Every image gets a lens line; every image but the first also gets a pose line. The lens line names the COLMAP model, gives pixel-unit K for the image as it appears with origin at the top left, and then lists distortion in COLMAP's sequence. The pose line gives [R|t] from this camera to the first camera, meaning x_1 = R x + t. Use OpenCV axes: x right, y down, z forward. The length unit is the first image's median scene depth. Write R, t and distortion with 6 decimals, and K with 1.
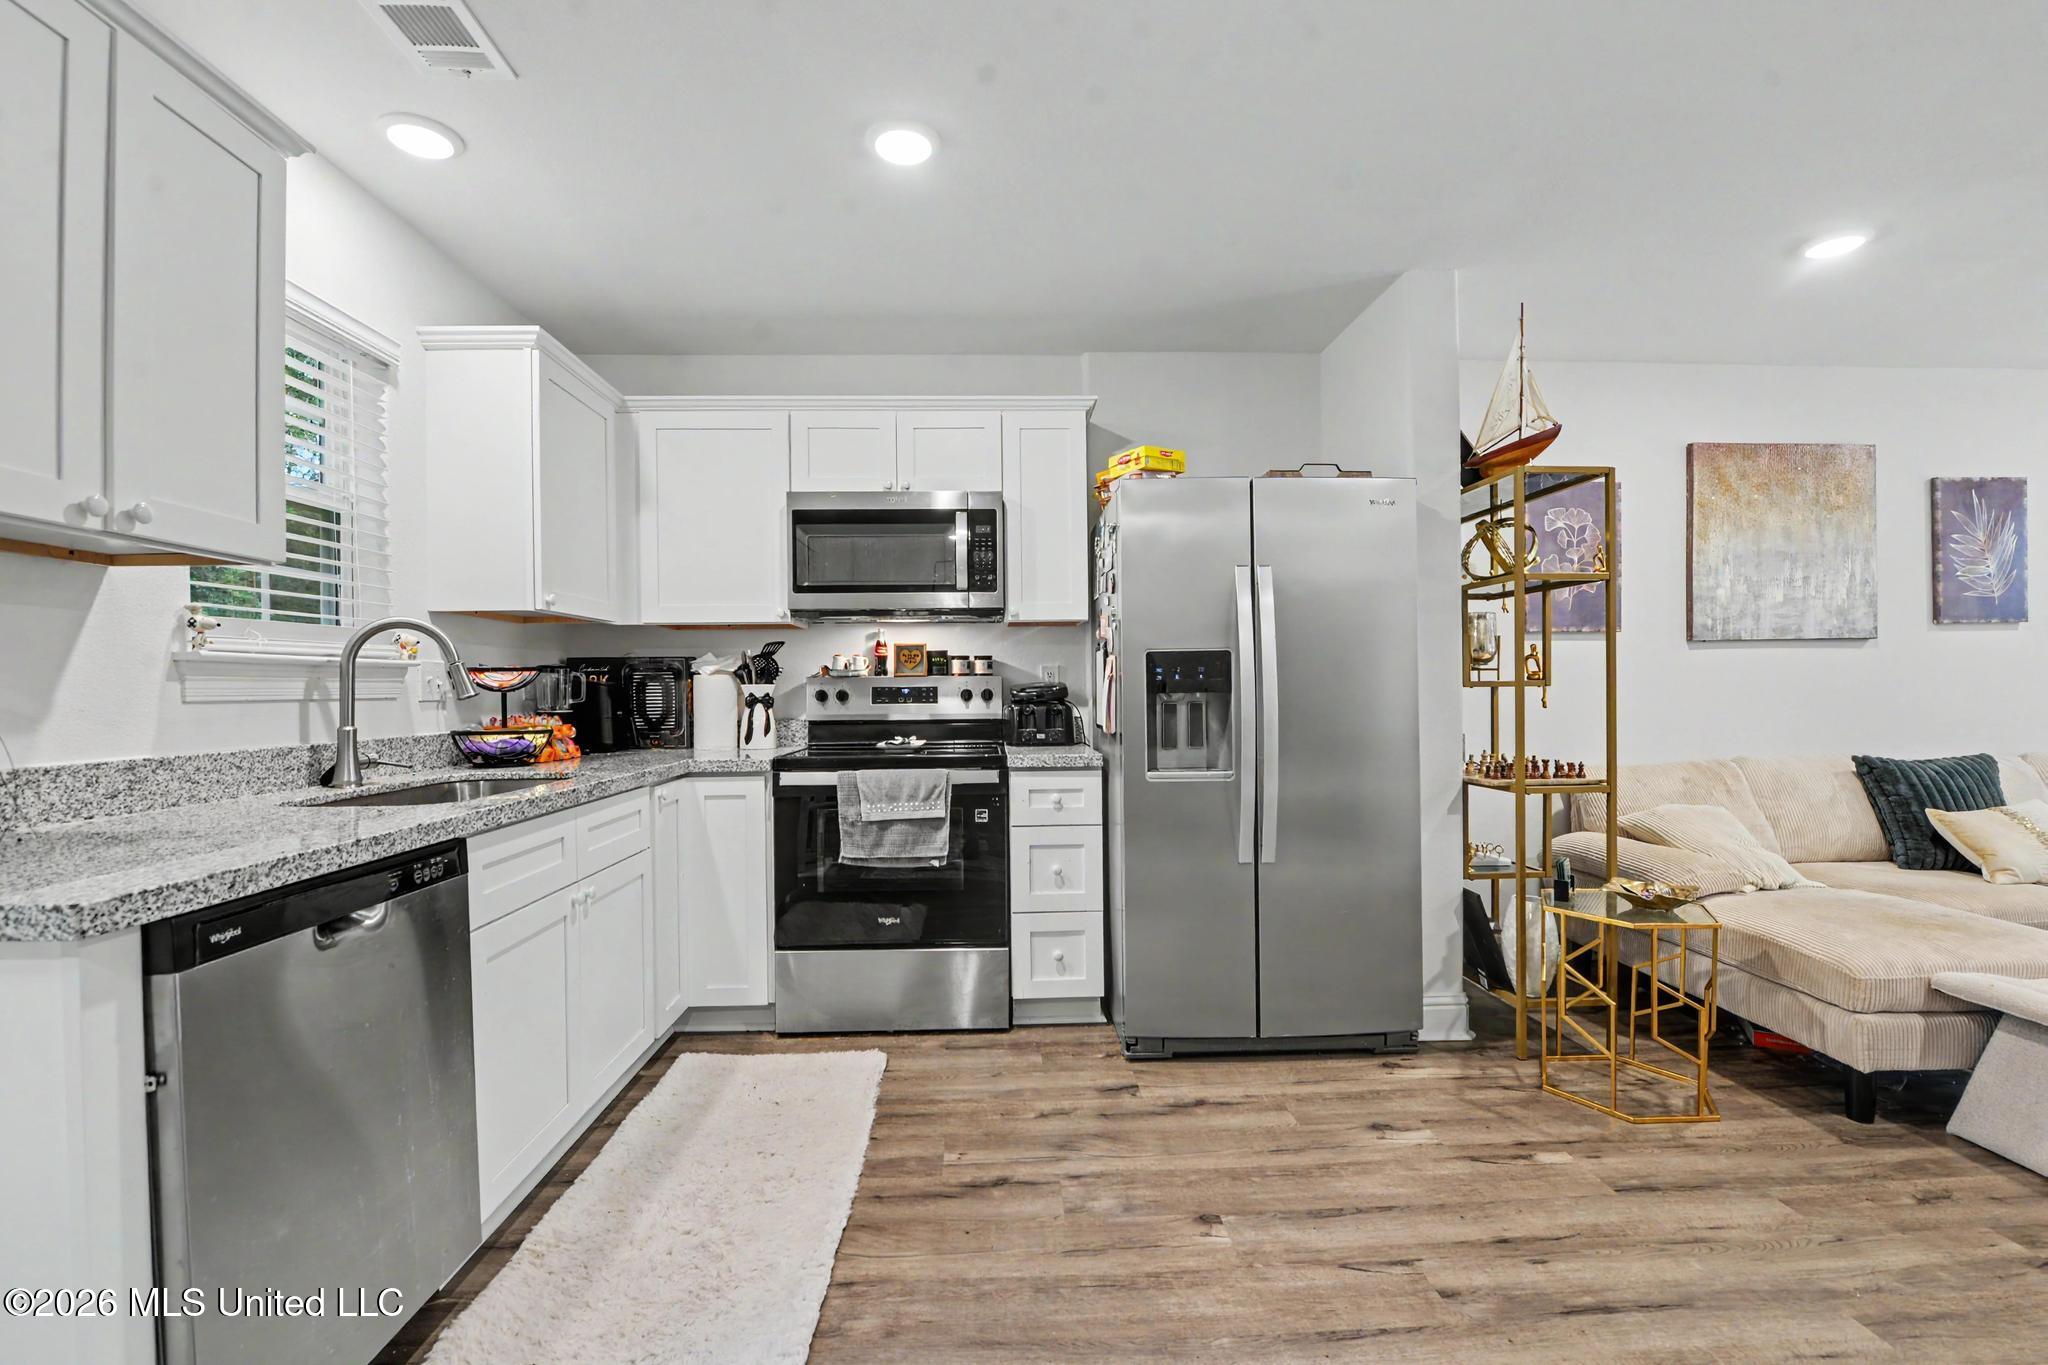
lens RADIAL K [[910.6, 0, 1025.6], [0, 910.6, 686.6], [0, 0, 1]] dist [-0.002685, -0.000430]
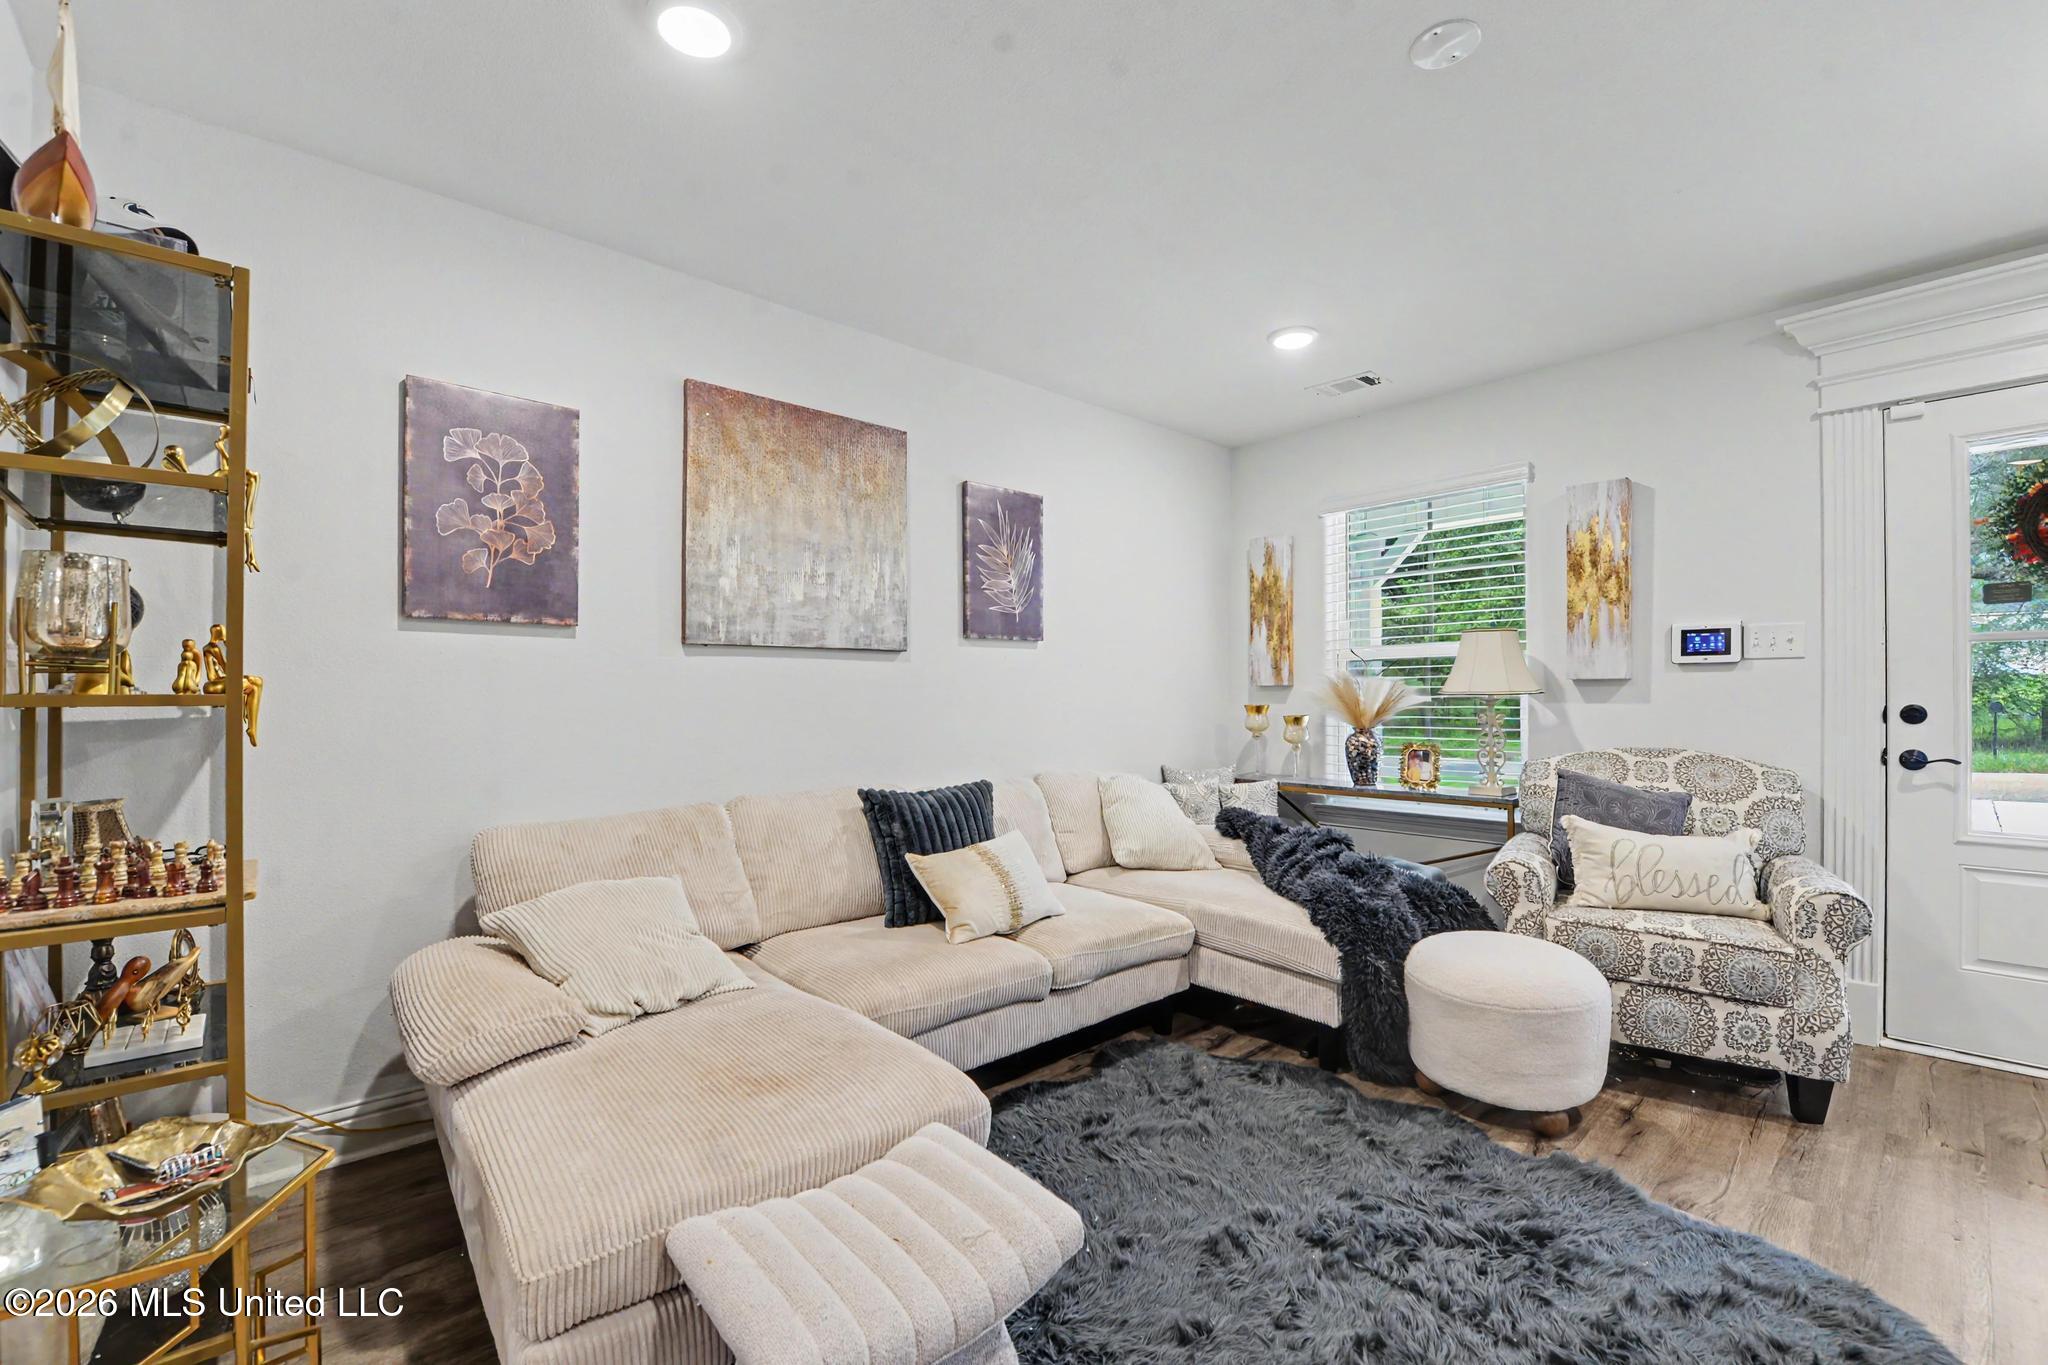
lens RADIAL K [[847.6, 0, 1026.6], [0, 847.6, 690.7], [0, 0, 1]] dist [0.000751, 0.000016]
pose [[0.792936, 0.014496, 0.609132, 0.532360], [-0.006993, 0.999868, -0.014691, -0.003450], [-0.609265, 0.007389, 0.792933, 0.278385]]
